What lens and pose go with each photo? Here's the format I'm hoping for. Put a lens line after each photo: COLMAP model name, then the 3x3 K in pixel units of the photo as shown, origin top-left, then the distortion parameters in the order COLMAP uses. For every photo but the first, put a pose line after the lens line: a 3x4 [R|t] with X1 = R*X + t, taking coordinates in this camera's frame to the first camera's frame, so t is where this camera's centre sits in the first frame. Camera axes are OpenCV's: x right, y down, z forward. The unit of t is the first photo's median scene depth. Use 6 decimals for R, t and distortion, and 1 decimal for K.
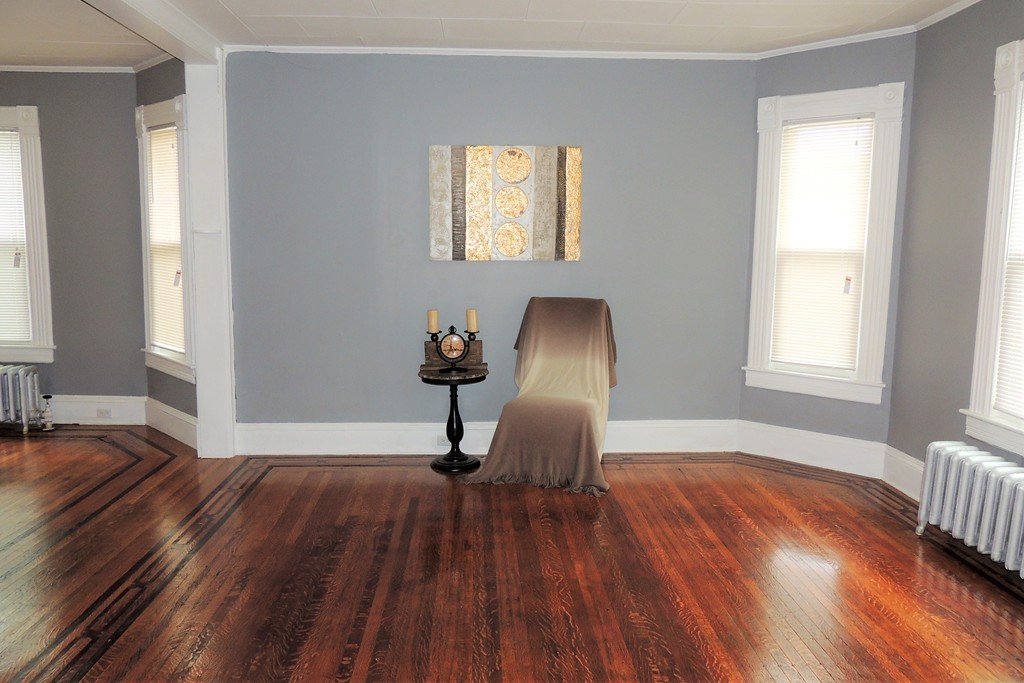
lens RADIAL K [[743.0, 0, 512.8], [0, 743.0, 343.2], [0, 0, 1]] dist [-0.009077, -0.002051]
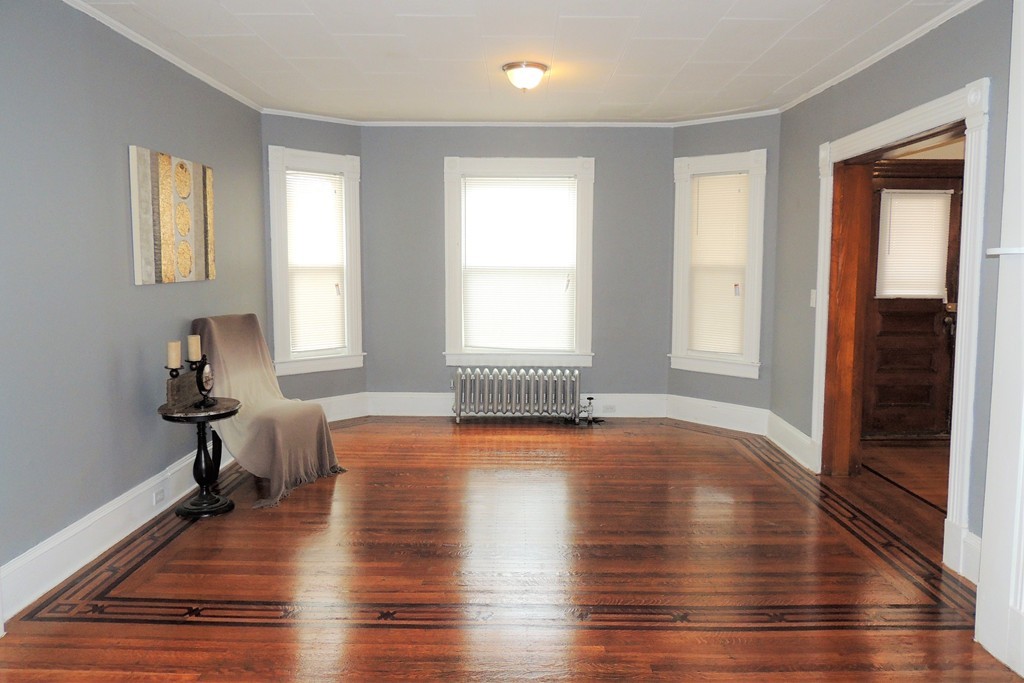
lens RADIAL K [[743.0, 0, 521.3], [0, 743.0, 345.0], [0, 0, 1]] dist [-0.009077, -0.002051]
pose [[0.053026, -0.119424, 0.991426, -0.932155], [0.129403, 0.985274, 0.111762, -0.083768], [-0.990173, 0.122368, 0.067699, 0.541356]]
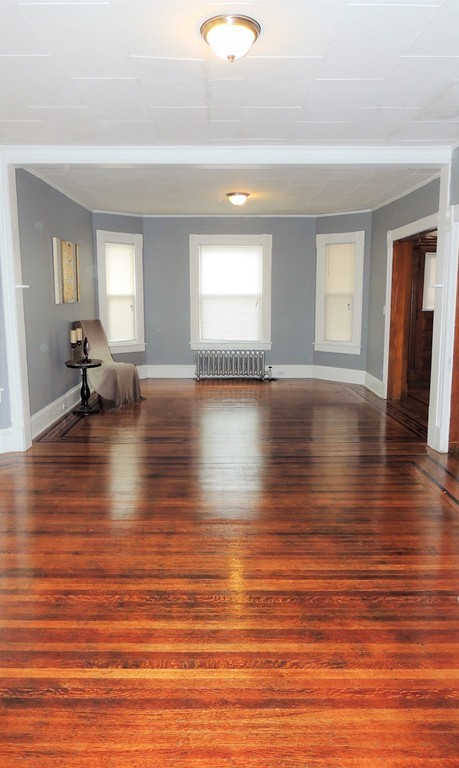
lens RADIAL K [[536.9, 0, 222.7], [0, 536.9, 379.2], [0, 0, 1]] dist [-0.032971, -0.001088]
pose [[0.046446, -0.164840, 0.985226, -1.388222], [0.134272, 0.978370, 0.157363, -0.084211], [-0.989855, 0.124979, 0.067575, 0.562285]]
